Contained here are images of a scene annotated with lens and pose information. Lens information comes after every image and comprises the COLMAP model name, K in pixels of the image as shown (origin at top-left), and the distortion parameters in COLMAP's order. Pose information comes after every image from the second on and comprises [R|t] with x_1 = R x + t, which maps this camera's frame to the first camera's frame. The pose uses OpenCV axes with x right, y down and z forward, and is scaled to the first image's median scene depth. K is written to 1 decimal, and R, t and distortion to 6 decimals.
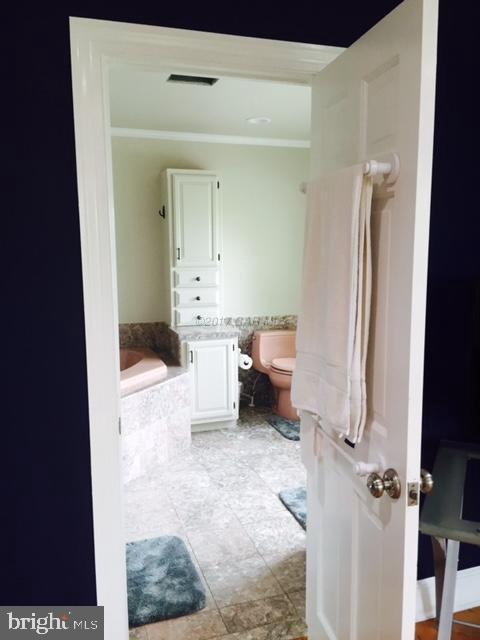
lens RADIAL K [[563.1, 0, 240.0], [0, 563.1, 320.0], [0, 0, 1]] dist [0.146552, -0.237599]
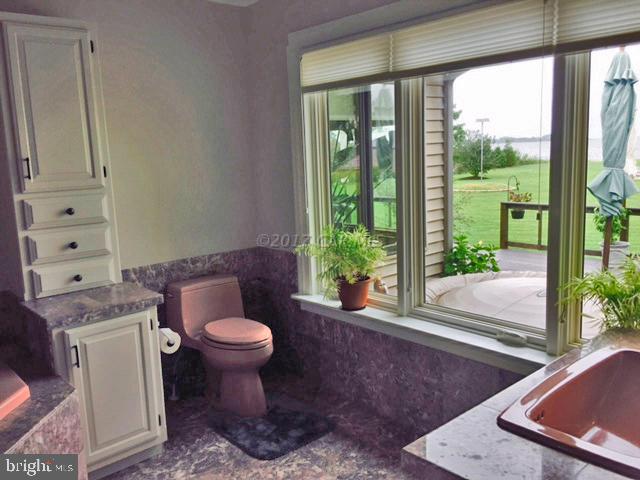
lens RADIAL K [[563.1, 0, 320.0], [0, 563.1, 240.0], [0, 0, 1]] dist [0.146552, -0.237599]
pose [[0.920799, -0.091612, 0.379126, -0.064802], [0.087461, 0.995769, 0.028196, -0.038653], [-0.380105, 0.007196, 0.924915, 0.371915]]
